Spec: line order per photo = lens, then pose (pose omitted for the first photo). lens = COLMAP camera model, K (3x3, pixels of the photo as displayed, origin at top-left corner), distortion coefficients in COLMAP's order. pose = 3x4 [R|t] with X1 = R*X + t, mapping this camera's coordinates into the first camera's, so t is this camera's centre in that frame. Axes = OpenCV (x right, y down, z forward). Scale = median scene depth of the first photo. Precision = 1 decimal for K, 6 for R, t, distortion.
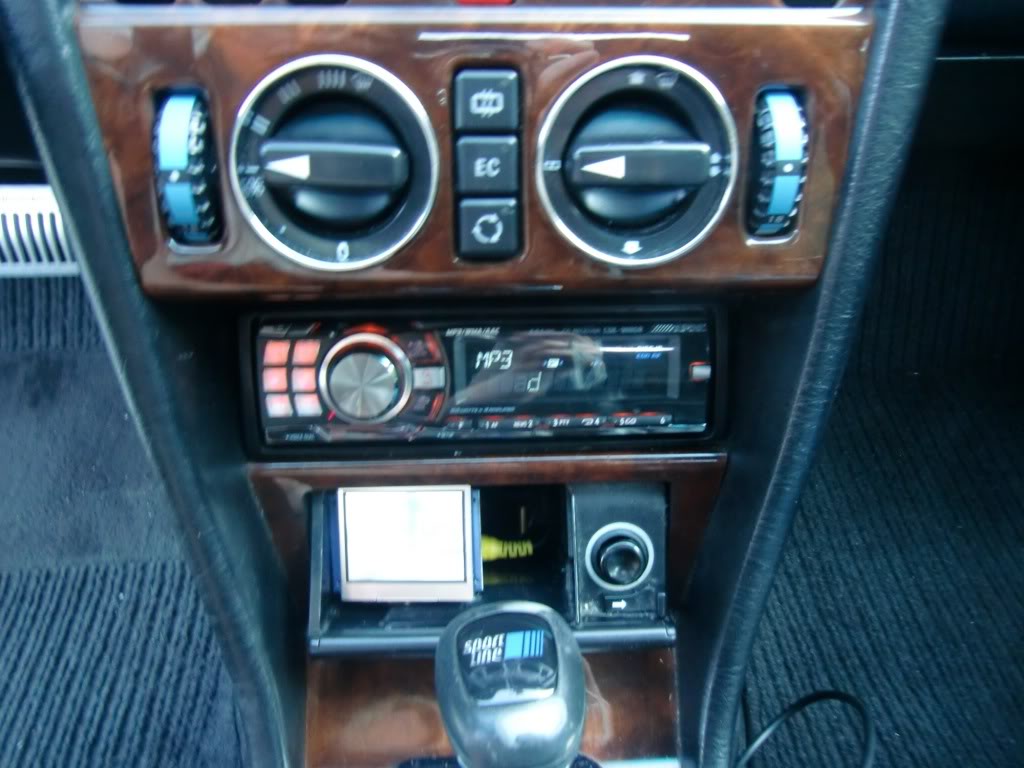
lens RADIAL K [[773.8, 0, 515.0], [0, 773.8, 389.5], [0, 0, 1]] dist [-0.107732, 0.146873]
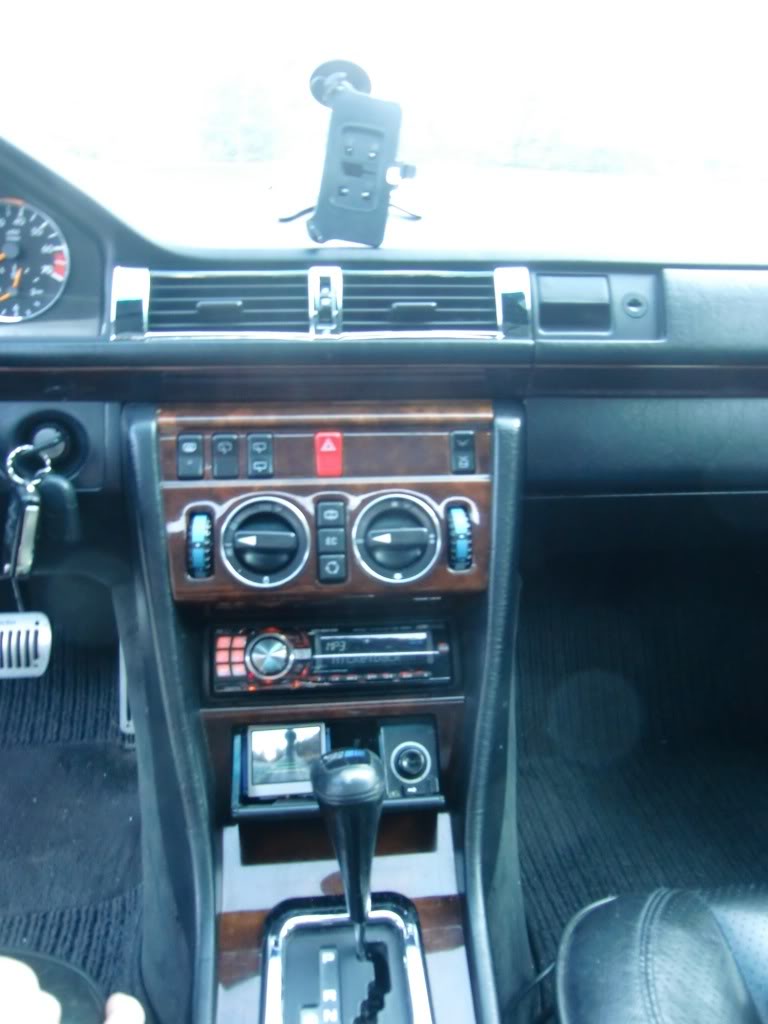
lens RADIAL K [[773.8, 0, 384.0], [0, 773.8, 512.0], [0, 0, 1]] dist [-0.107732, 0.146873]
pose [[0.998329, -0.027795, 0.050661, 0.004738], [0.047543, 0.893408, -0.446724, 0.540725], [-0.032844, 0.448386, 0.893237, -0.893966]]
